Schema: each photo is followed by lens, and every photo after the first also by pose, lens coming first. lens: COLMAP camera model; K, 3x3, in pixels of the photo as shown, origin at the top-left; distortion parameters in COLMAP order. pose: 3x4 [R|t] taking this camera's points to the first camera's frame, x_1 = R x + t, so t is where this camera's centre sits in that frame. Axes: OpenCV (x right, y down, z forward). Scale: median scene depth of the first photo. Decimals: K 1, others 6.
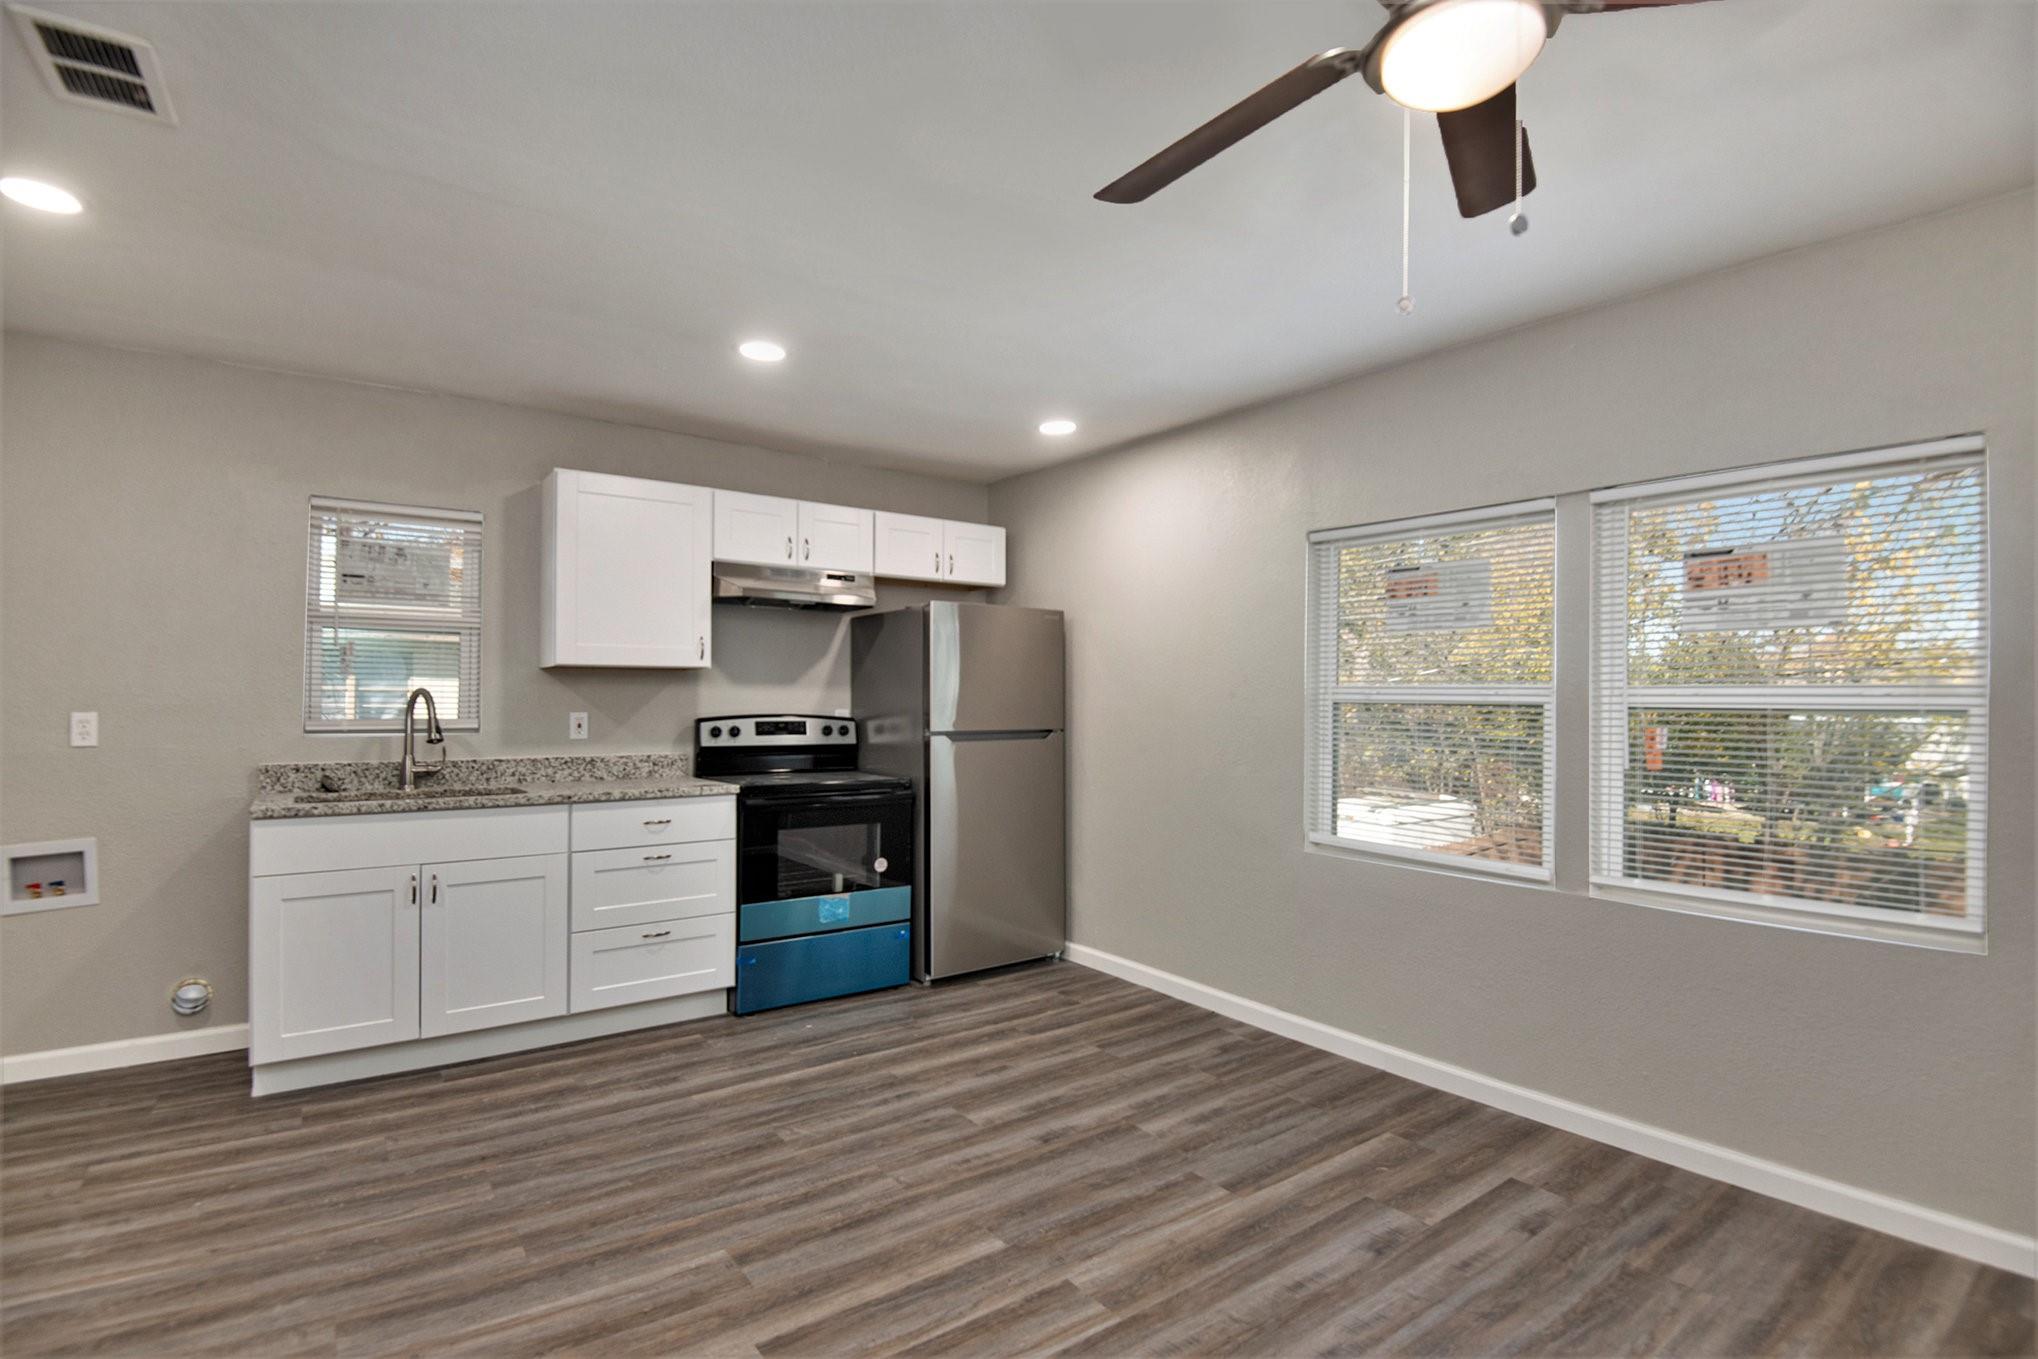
lens RADIAL K [[953.9, 0, 1016.8], [0, 953.9, 686.6], [0, 0, 1]] dist [0.002130, -0.025982]
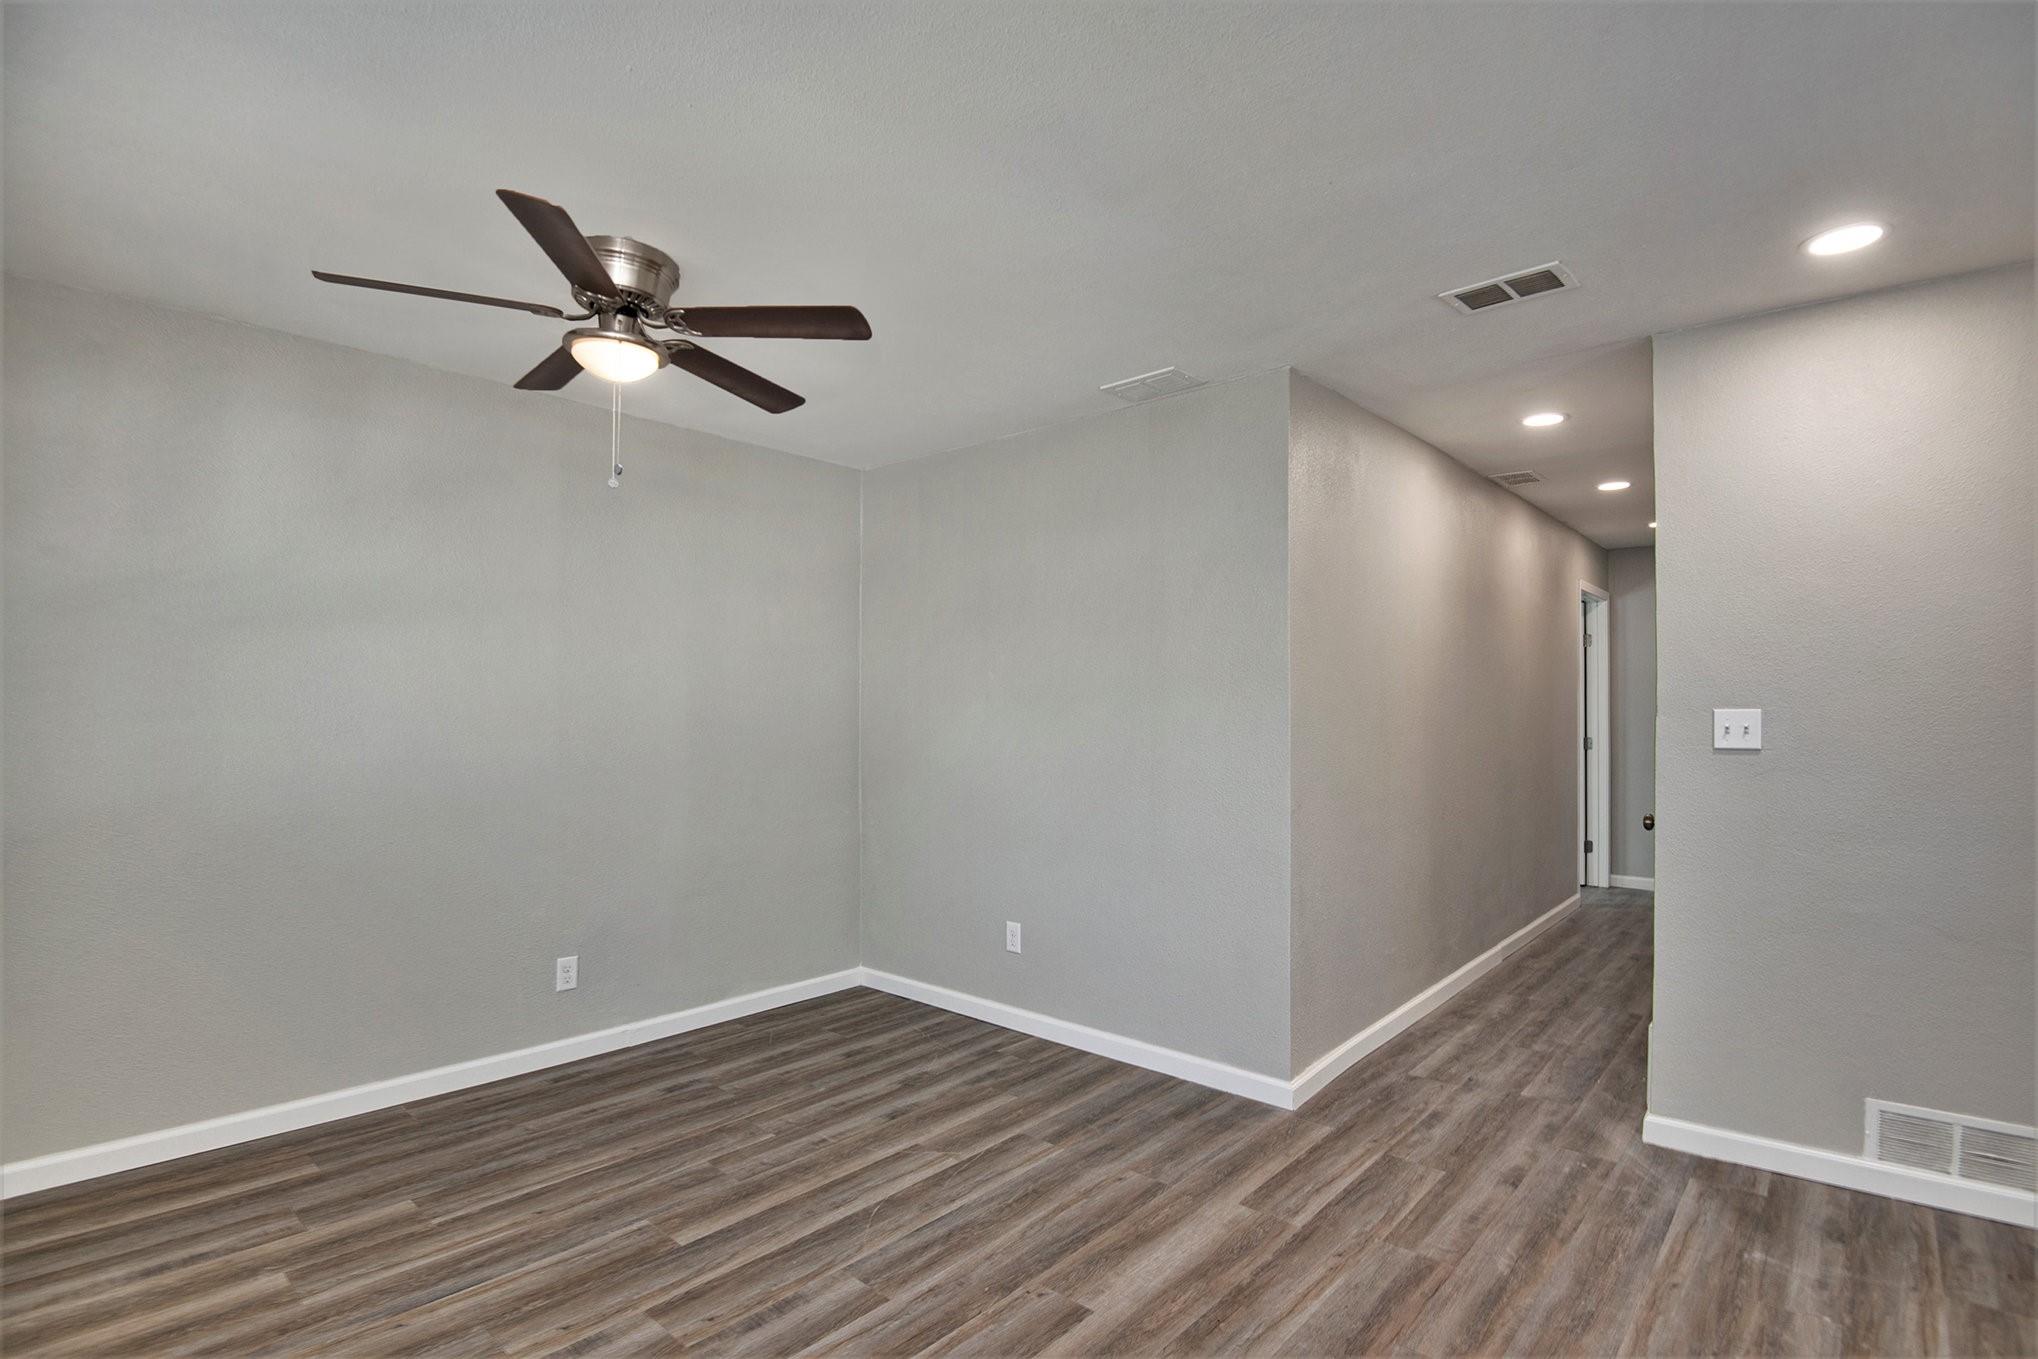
lens RADIAL K [[990.4, 0, 1019.0], [0, 990.4, 679.5], [0, 0, 1]] dist [0.000535, -0.027126]
pose [[-0.976322, -0.016628, -0.215684, 0.032117], [-0.007830, 0.999104, -0.041580, 0.007154], [0.216182, -0.038907, -0.975578, 1.172099]]
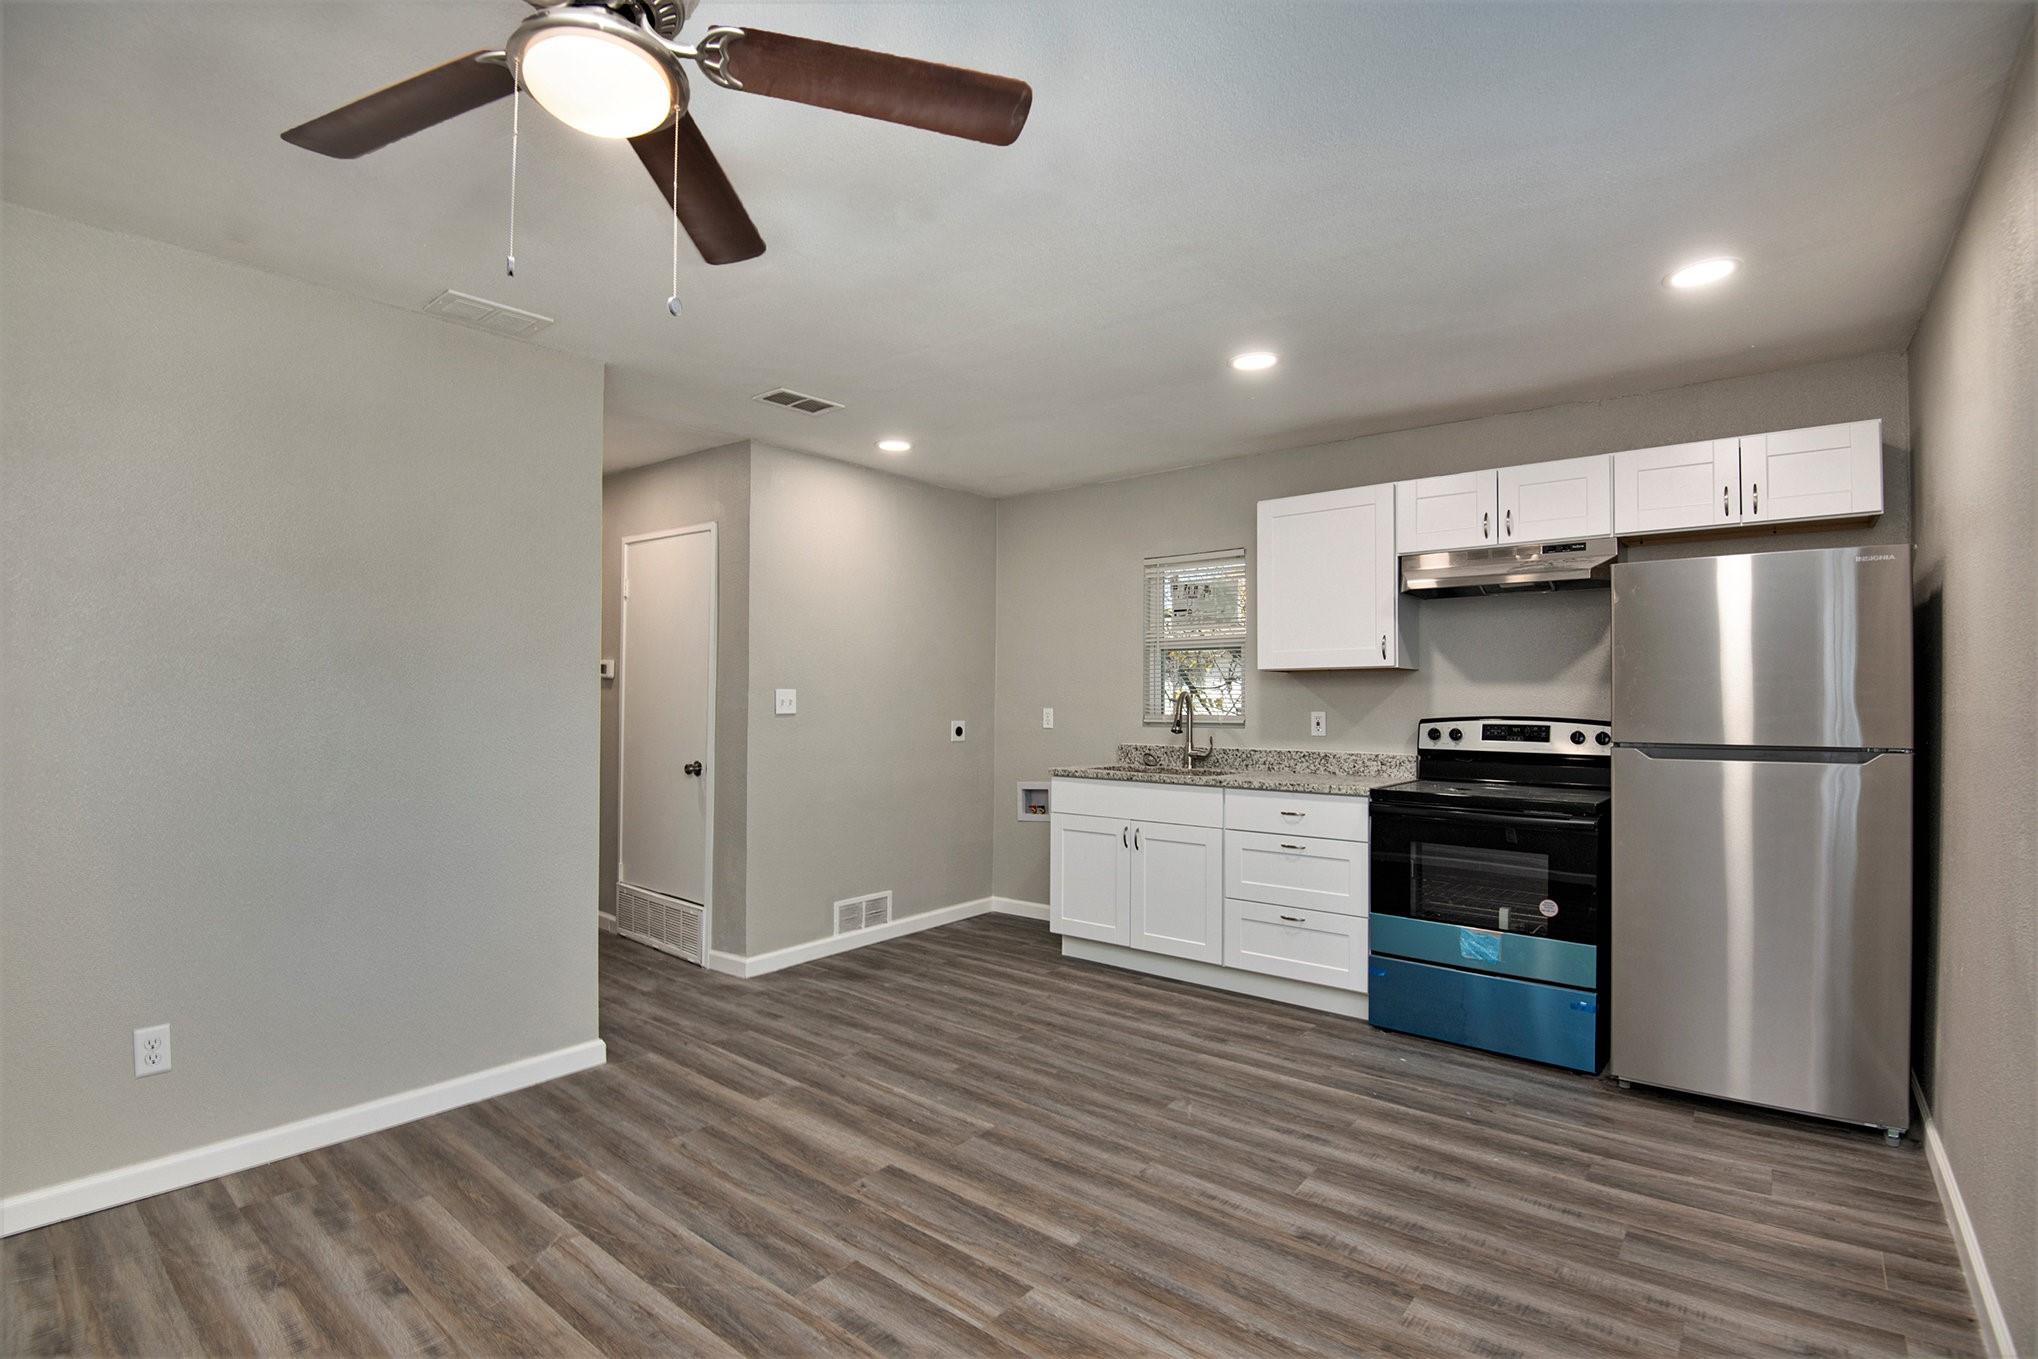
lens RADIAL K [[953.9, 0, 1016.8], [0, 953.9, 686.6], [0, 0, 1]] dist [0.002130, -0.025982]
pose [[0.259329, -0.016926, -0.965641, 0.618721], [0.012353, 0.999823, -0.014208, 0.011282], [0.965710, -0.008244, 0.259492, 0.452673]]
